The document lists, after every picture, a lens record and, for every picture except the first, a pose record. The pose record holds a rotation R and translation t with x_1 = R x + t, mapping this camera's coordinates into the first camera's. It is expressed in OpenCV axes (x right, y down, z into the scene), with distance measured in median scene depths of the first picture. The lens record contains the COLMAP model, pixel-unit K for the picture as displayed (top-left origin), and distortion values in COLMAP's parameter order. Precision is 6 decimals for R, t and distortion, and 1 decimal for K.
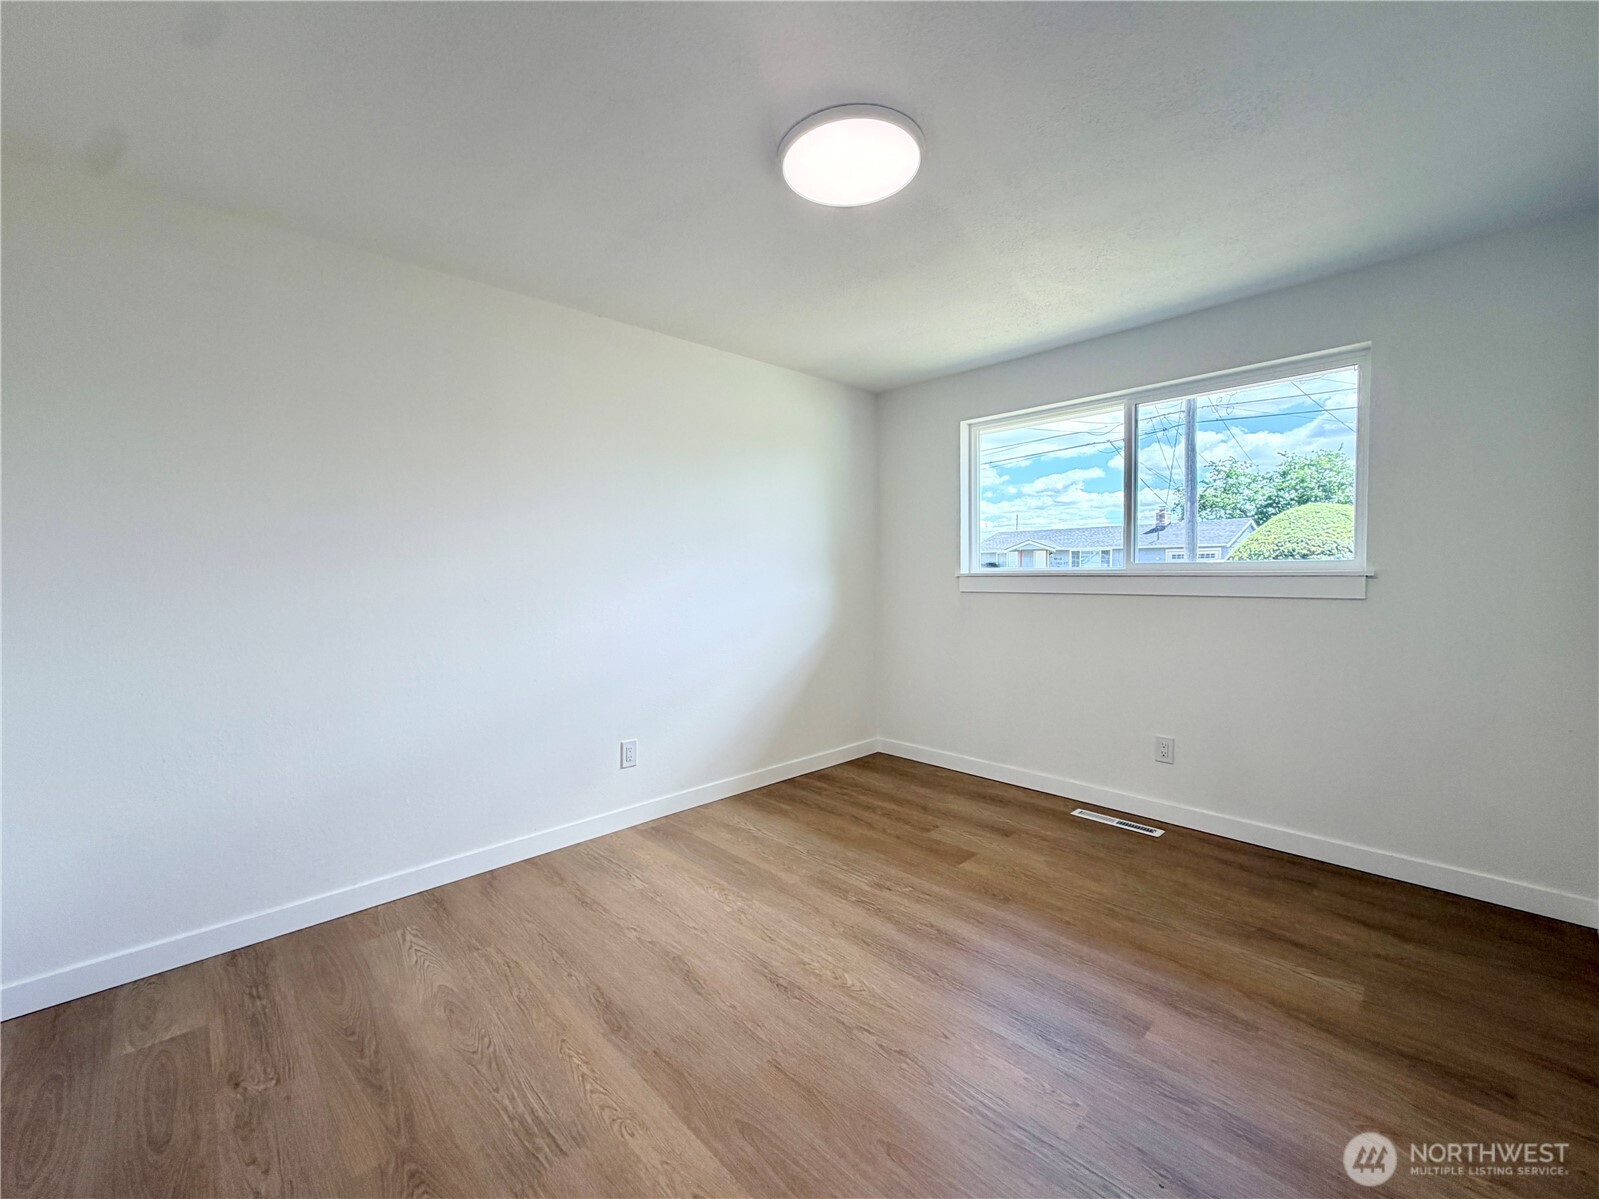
lens RADIAL K [[640.7, 0, 804.3], [0, 640.7, 587.3], [0, 0, 1]] dist [-0.001945, 0.000348]
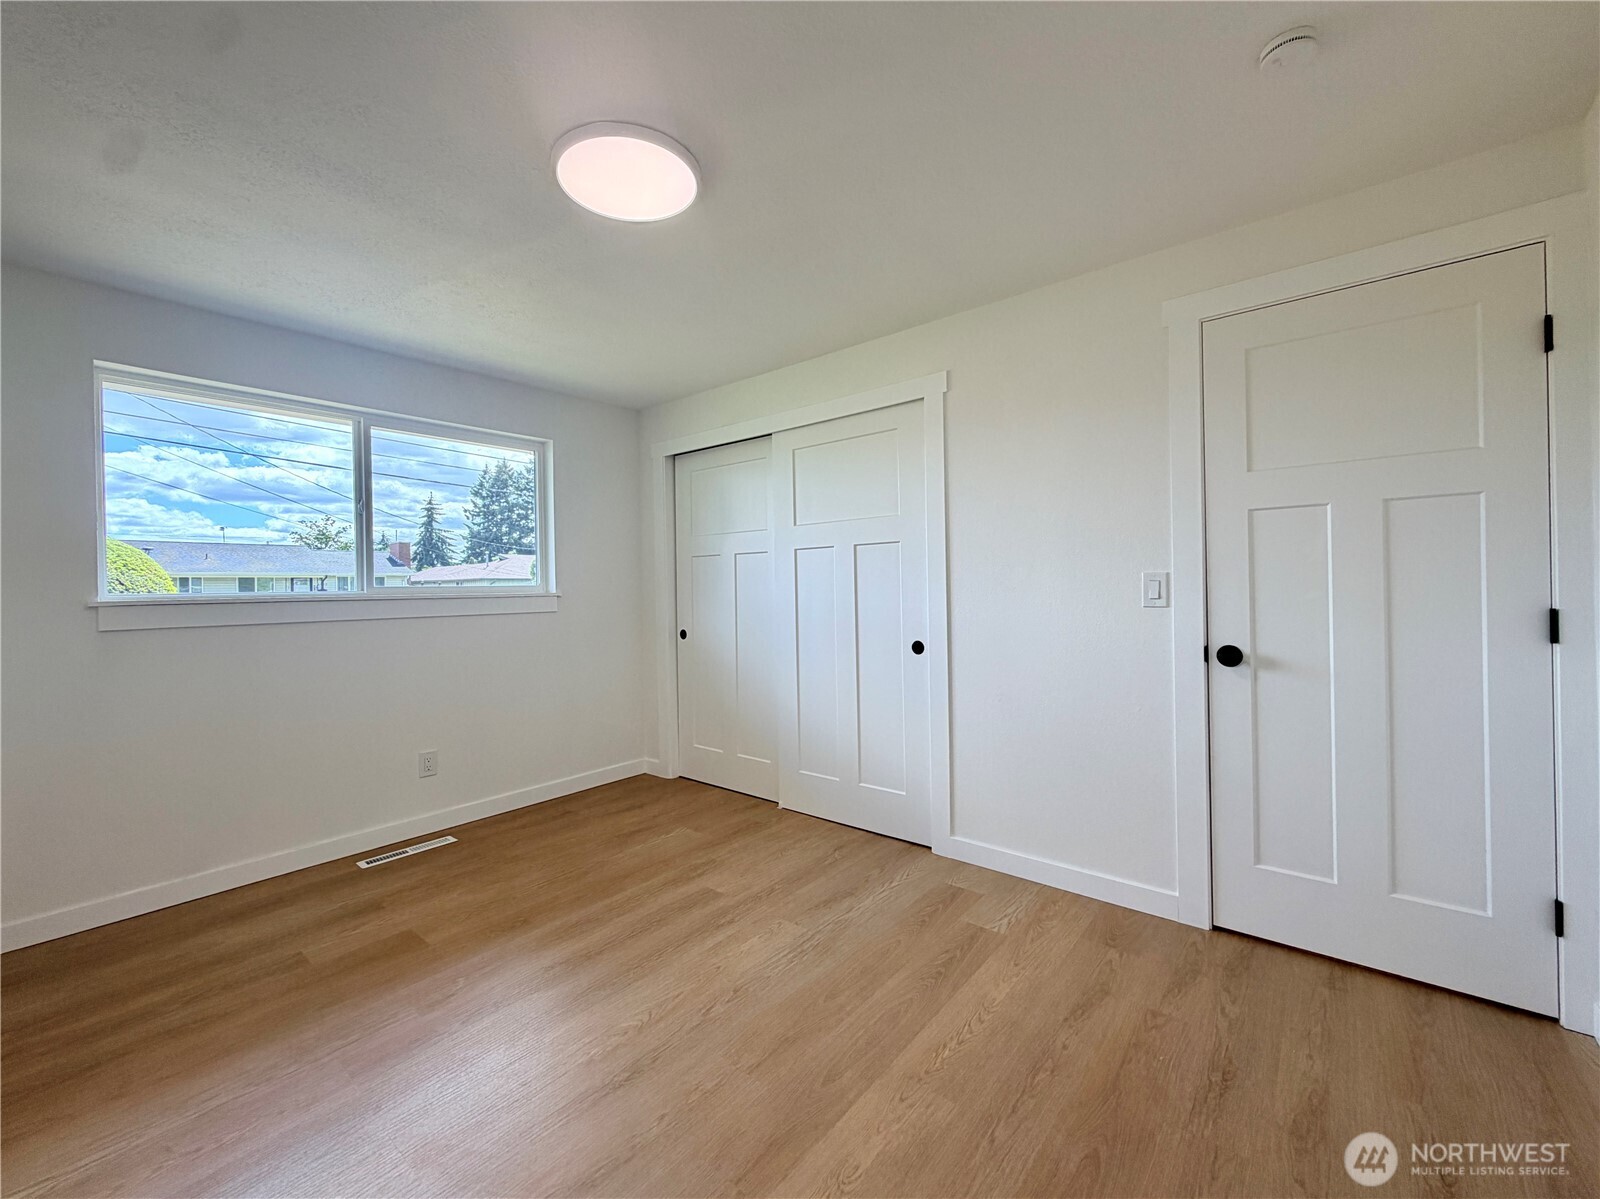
lens RADIAL K [[641.1, 0, 764.2], [0, 641.1, 598.1], [0, 0, 1]] dist [-0.001945, 0.000348]
pose [[-0.068922, -0.001860, 0.997620, -0.595546], [0.040810, 0.999156, 0.004682, -0.003719], [-0.996787, 0.041035, -0.068788, 0.572883]]
